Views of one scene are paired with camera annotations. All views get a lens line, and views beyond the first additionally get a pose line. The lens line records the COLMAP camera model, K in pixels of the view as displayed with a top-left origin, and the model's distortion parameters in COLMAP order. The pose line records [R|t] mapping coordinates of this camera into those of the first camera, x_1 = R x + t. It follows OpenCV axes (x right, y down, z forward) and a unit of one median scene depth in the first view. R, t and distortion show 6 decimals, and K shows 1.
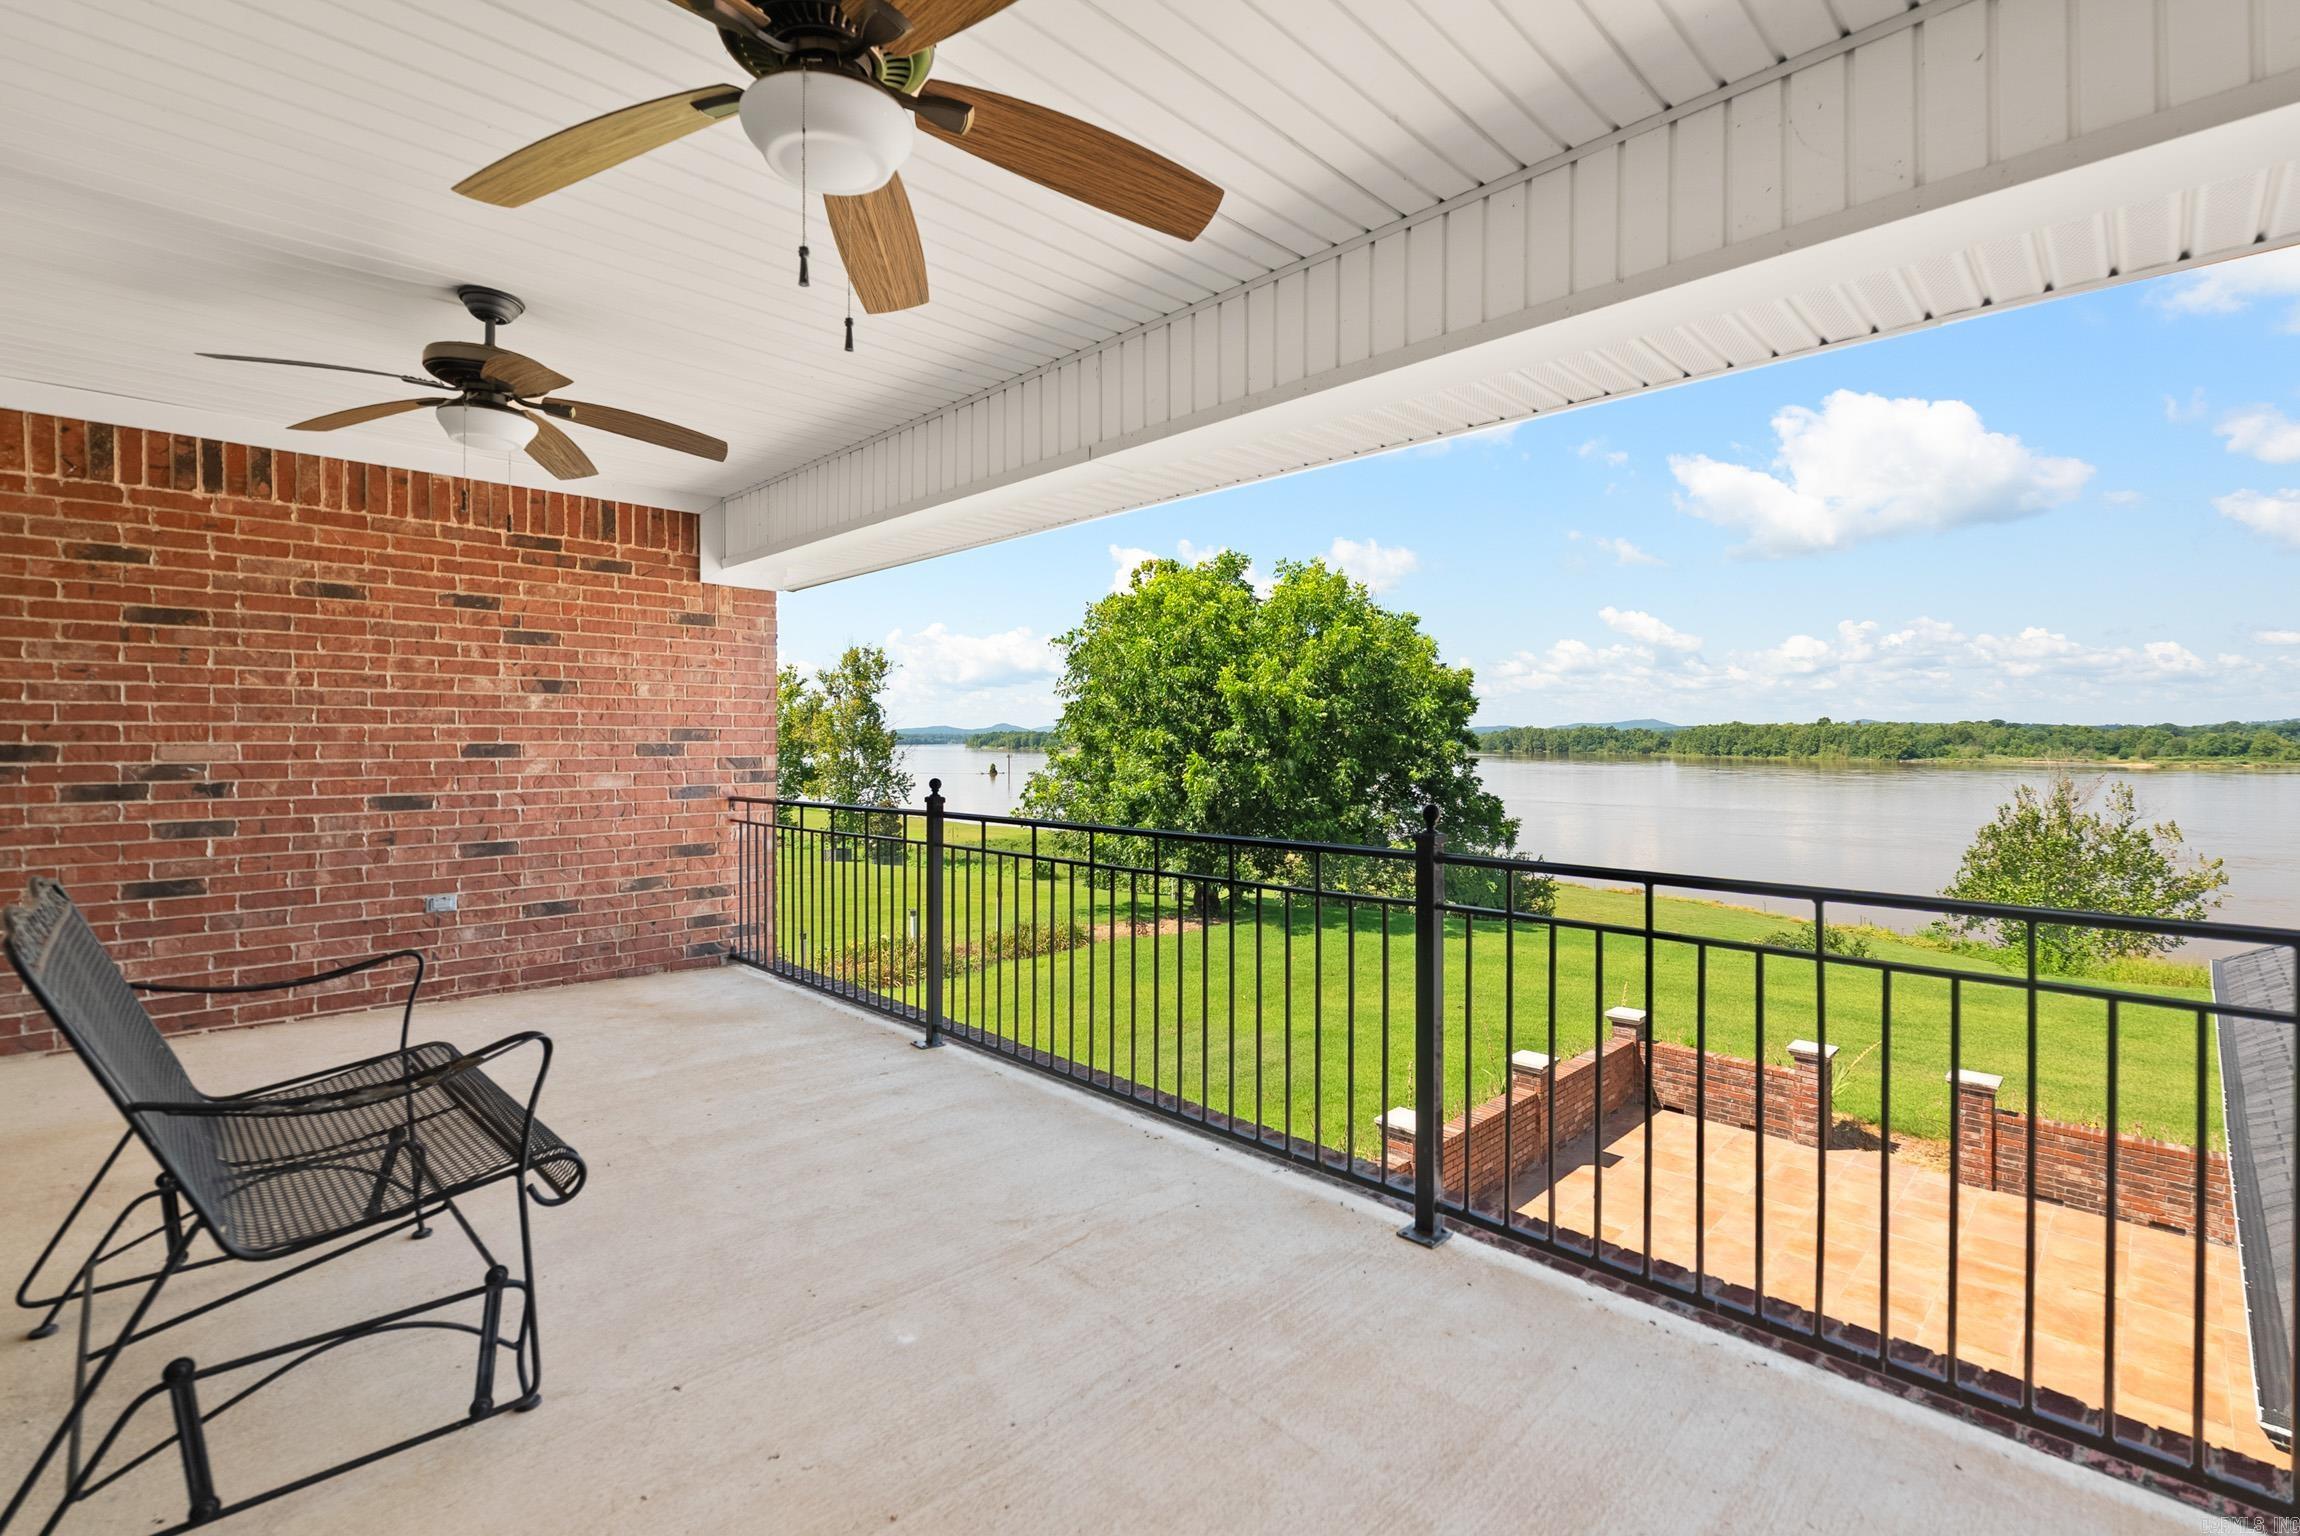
lens RADIAL K [[1035.3, 0, 1135.1], [0, 1035.3, 749.9], [0, 0, 1]] dist [-0.008160, 0.001441]
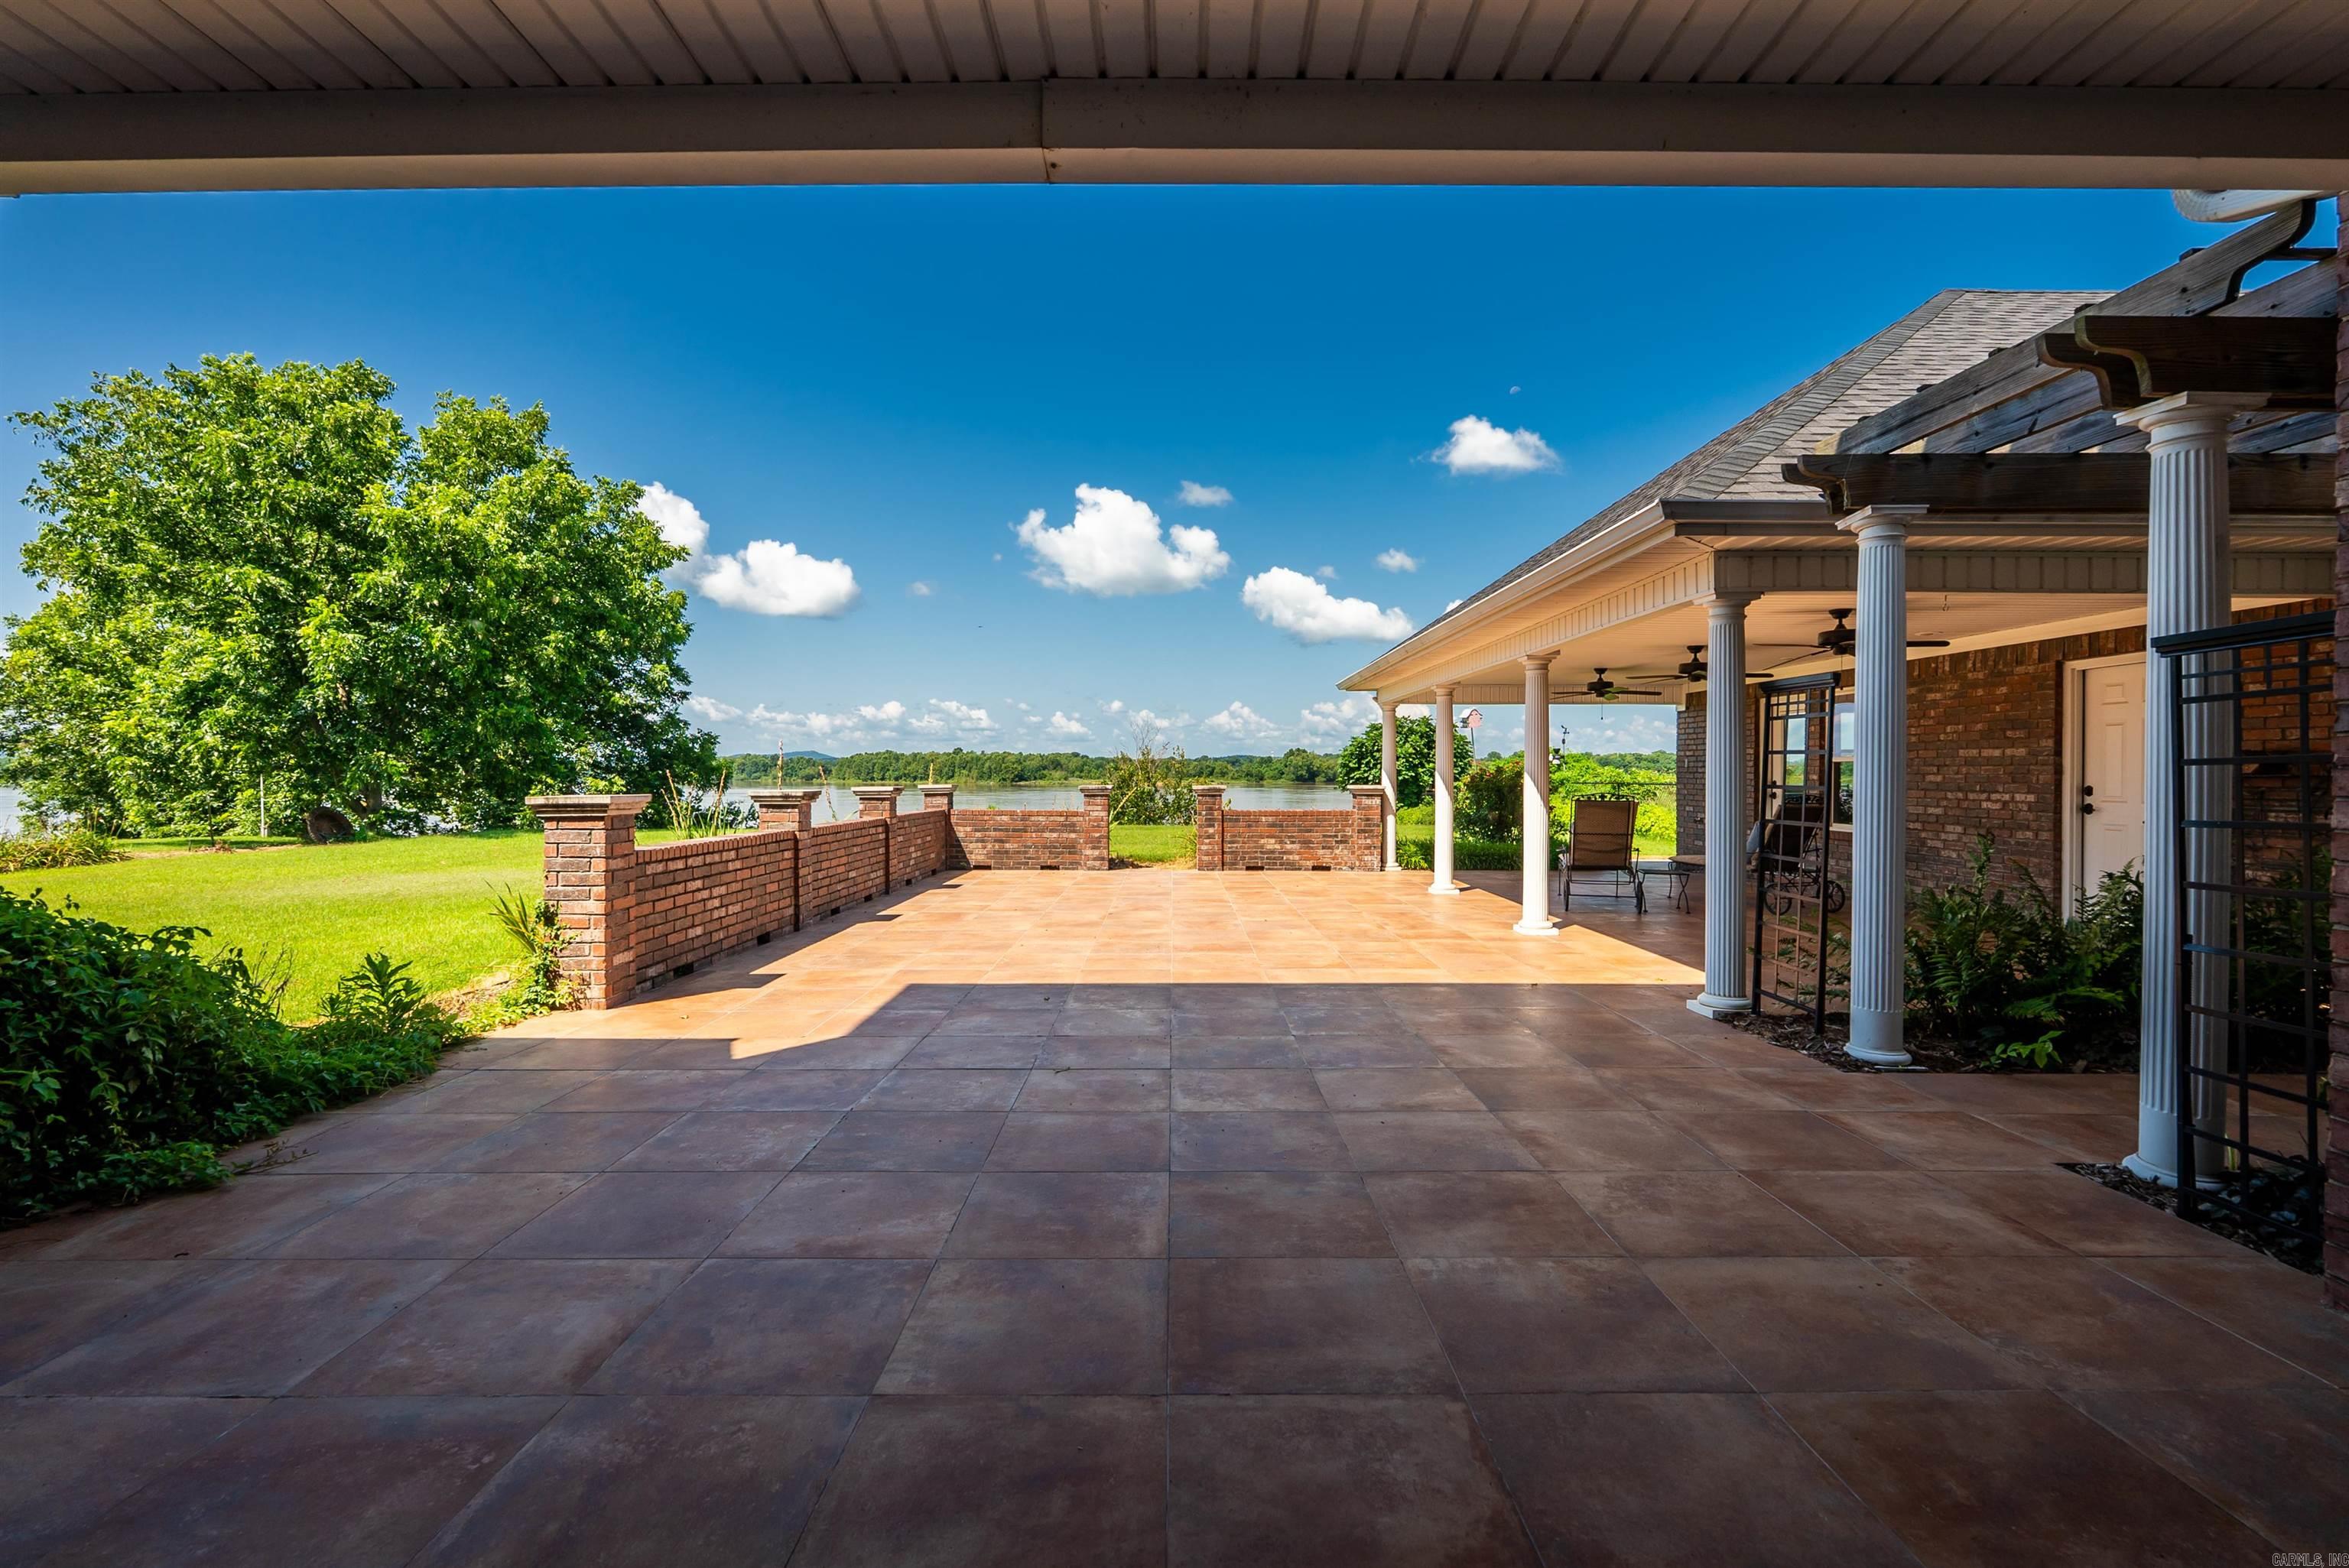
lens RADIAL K [[1057.3, 0, 1184.0], [0, 1057.3, 781.3], [0, 0, 1]] dist [-0.008160, 0.001441]
pose [[0.697085, -0.007520, 0.716949, -0.049903], [0.005418, 0.999972, 0.005221, 0.130438], [-0.716968, 0.000246, 0.697106, 0.057495]]
